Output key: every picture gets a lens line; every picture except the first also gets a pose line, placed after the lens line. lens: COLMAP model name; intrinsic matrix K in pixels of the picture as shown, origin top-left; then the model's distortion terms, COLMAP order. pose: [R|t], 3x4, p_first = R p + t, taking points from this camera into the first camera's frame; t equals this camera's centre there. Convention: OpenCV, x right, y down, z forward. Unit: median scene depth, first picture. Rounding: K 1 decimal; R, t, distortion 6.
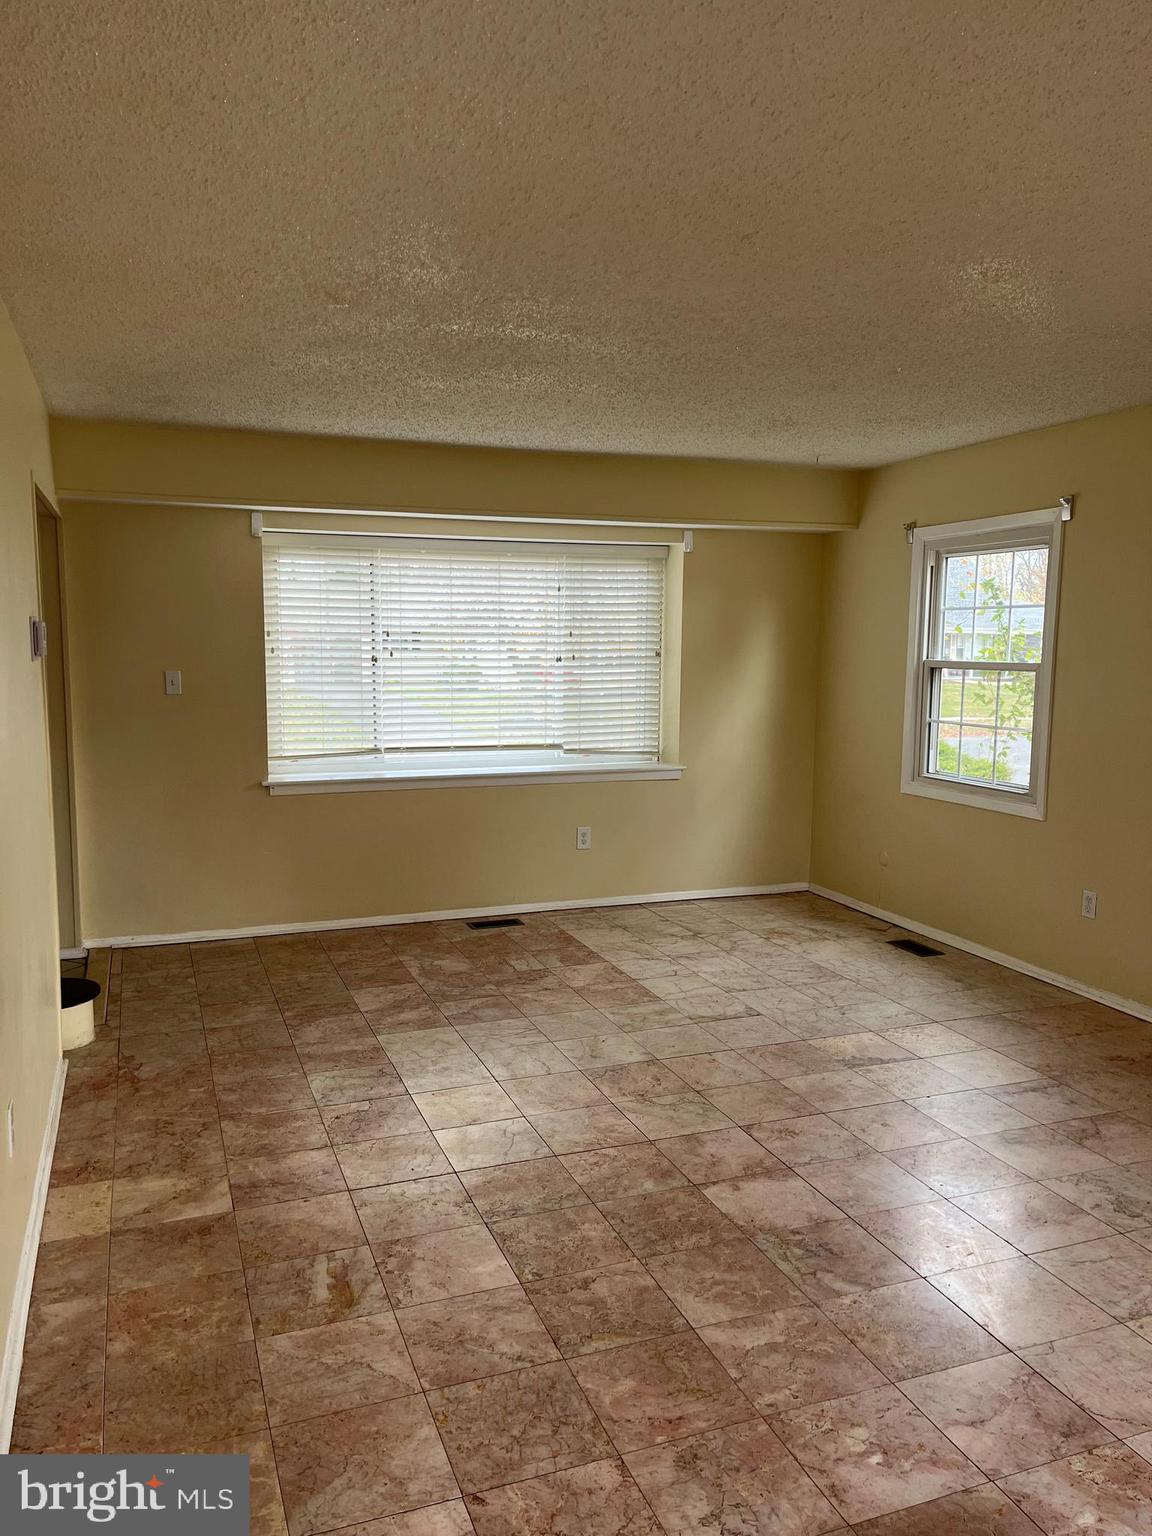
lens RADIAL K [[1153.9, 0, 567.4], [0, 1153.9, 778.0], [0, 0, 1]] dist [0.065283, -0.079354]
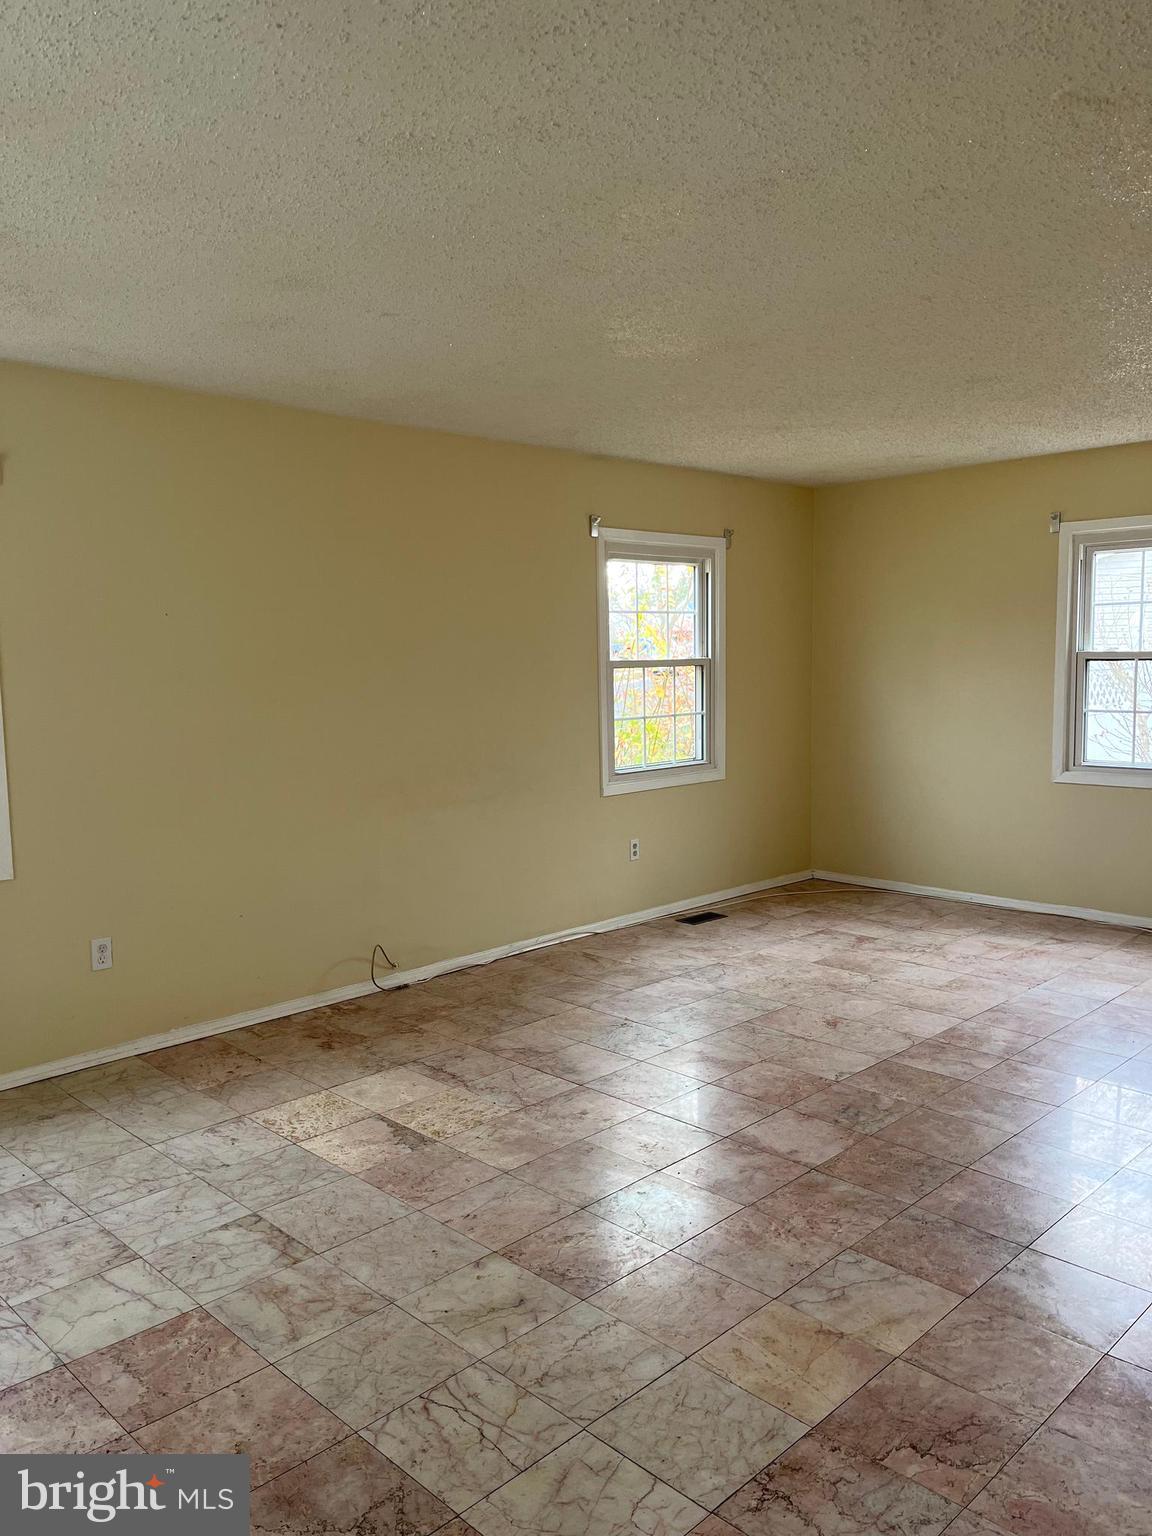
lens RADIAL K [[1153.9, 0, 567.4], [0, 1153.9, 778.0], [0, 0, 1]] dist [0.065283, -0.079354]
pose [[-0.415678, -0.094487, 0.904590, -0.522855], [0.124645, 0.979287, 0.159566, -0.128655], [-0.900930, 0.179081, -0.395291, 1.175312]]
